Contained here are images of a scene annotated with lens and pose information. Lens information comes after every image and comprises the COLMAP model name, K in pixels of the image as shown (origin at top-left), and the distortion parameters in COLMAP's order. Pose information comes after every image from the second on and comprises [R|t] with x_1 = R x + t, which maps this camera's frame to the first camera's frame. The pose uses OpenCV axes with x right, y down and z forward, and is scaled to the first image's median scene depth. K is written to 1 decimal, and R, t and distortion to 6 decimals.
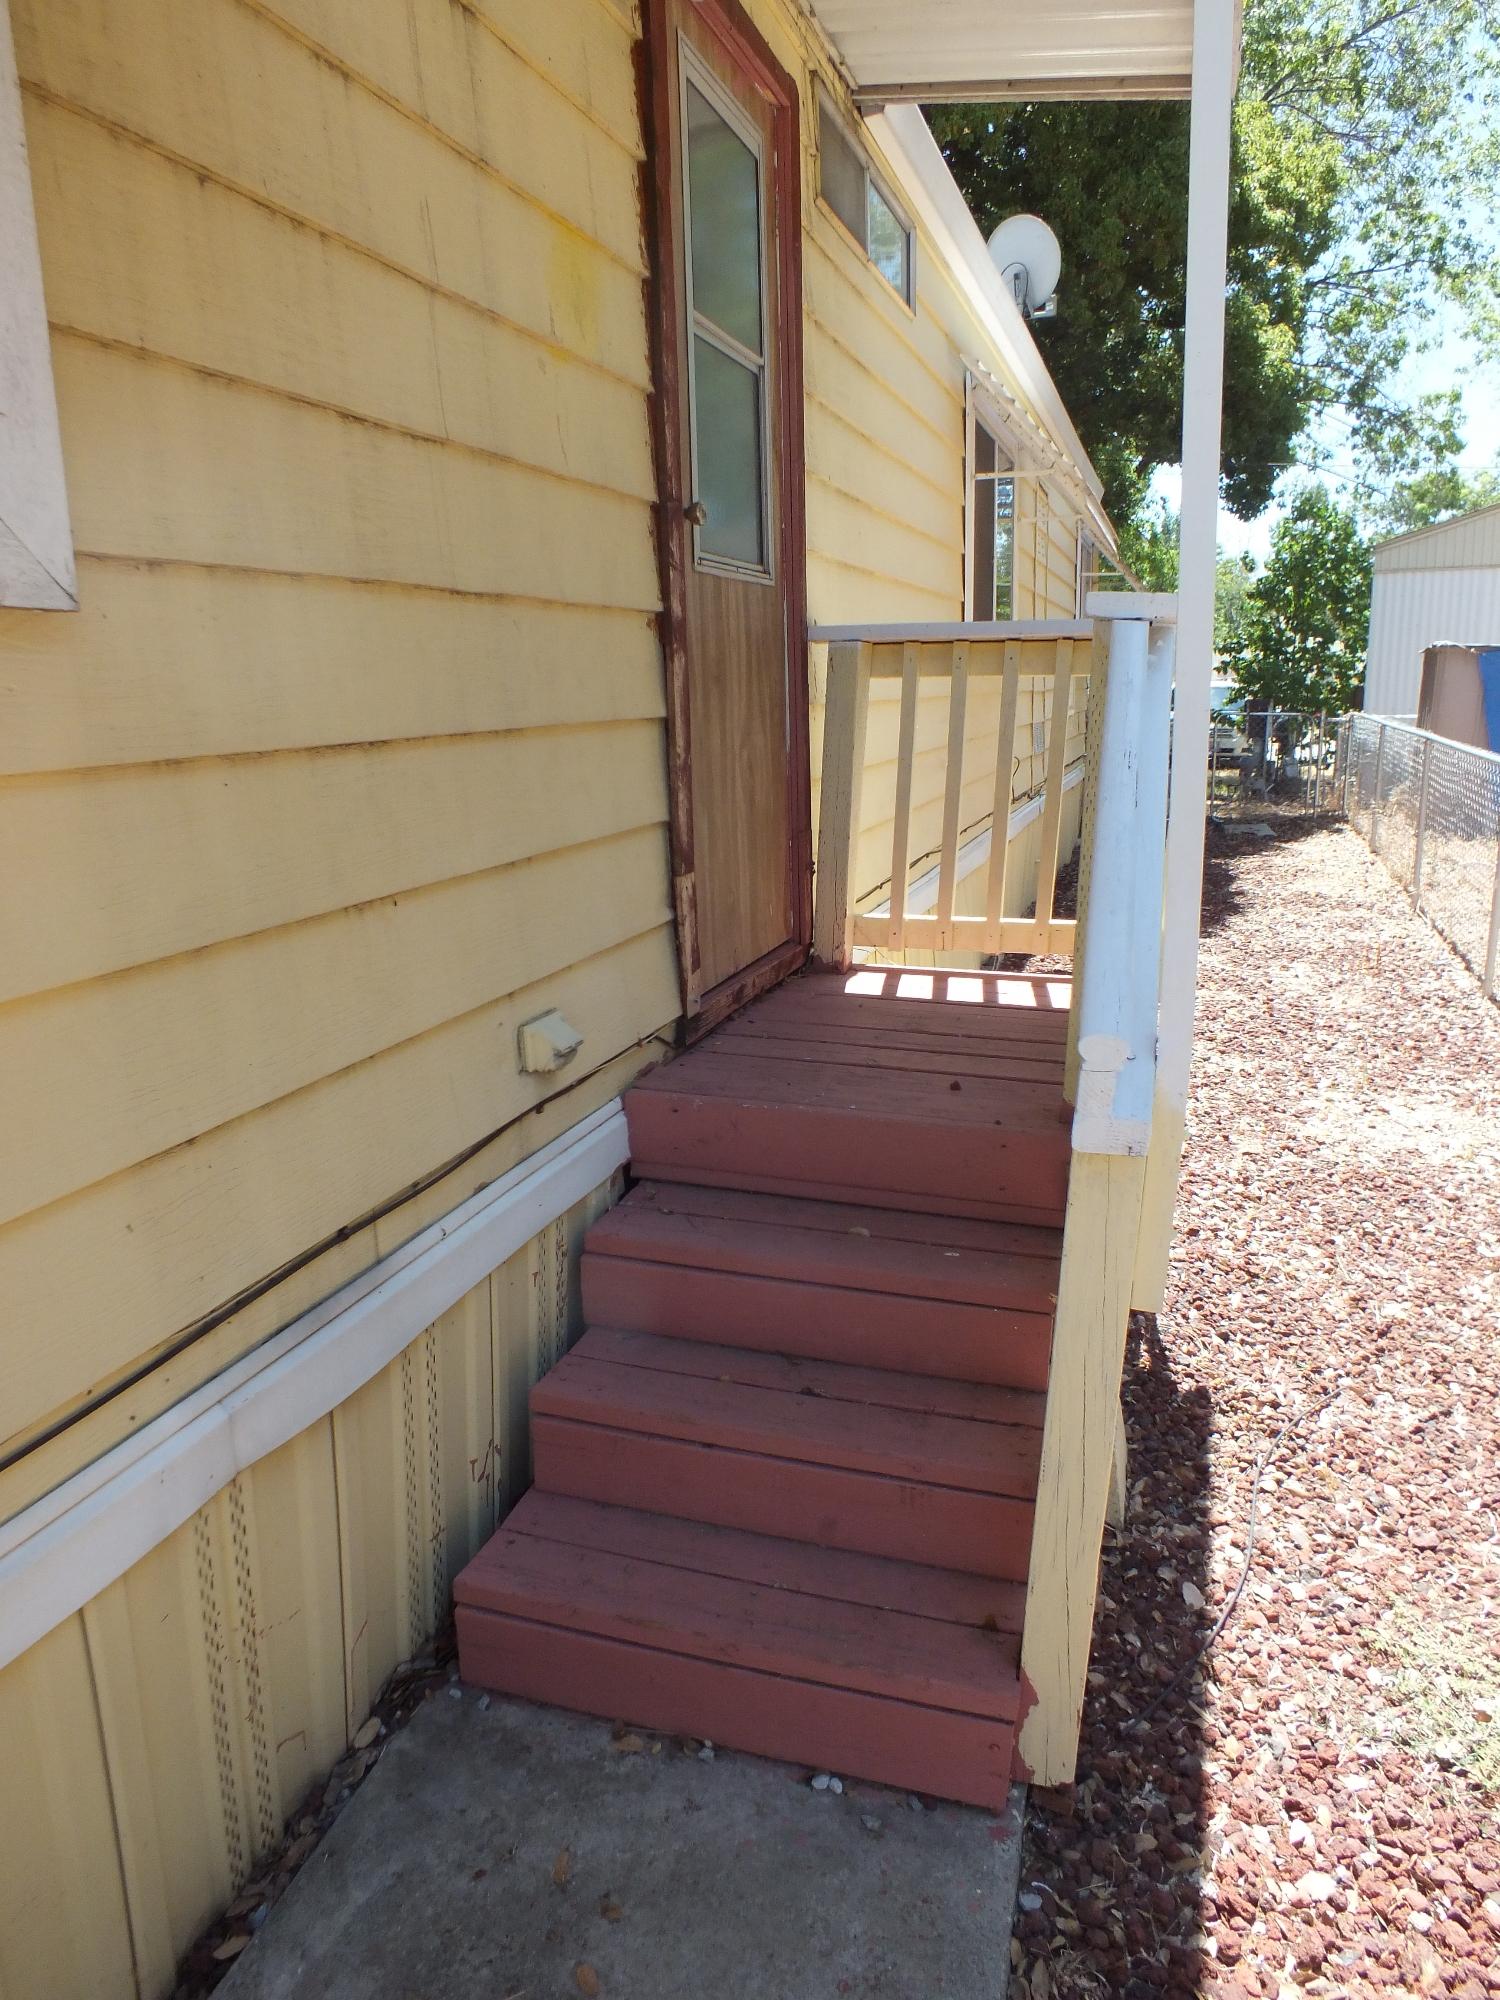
lens RADIAL K [[1335.0, 0, 750.0], [0, 1335.0, 1000.0], [0, 0, 1]] dist [-0.082704, 0.043156]
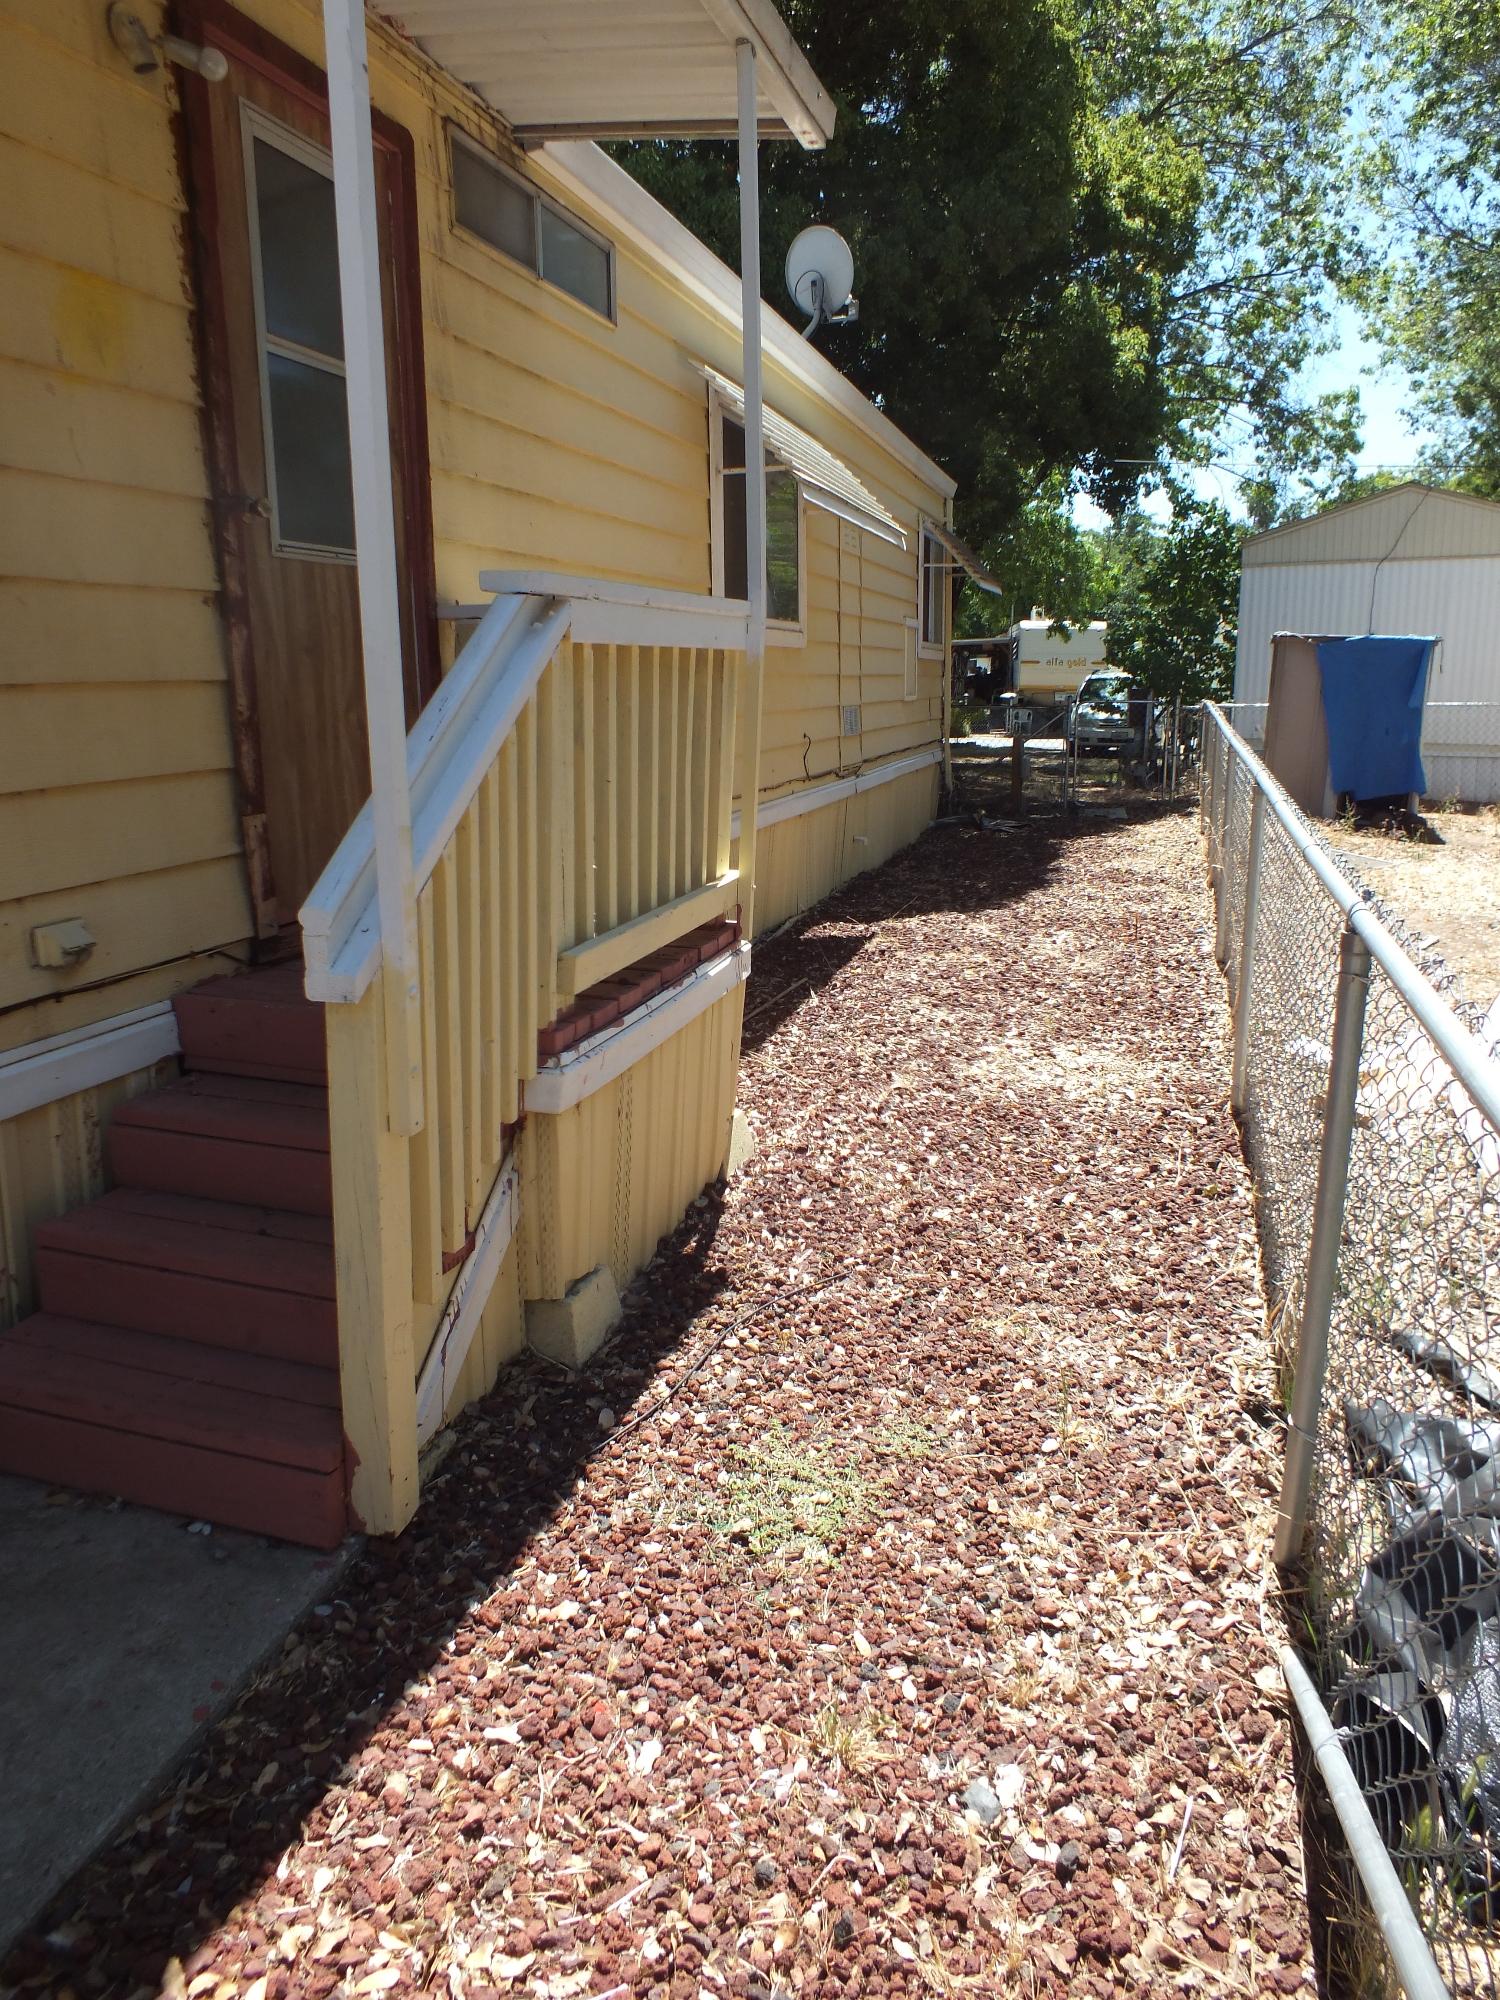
lens RADIAL K [[1337.7, 0, 739.1], [0, 1337.7, 983.9], [0, 0, 1]] dist [-0.084846, 0.042066]
pose [[0.999942, 0.005348, 0.009314, 0.252193], [-0.005285, 0.999963, -0.006757, 0.040791], [-0.009350, 0.006707, 0.999934, -0.112374]]
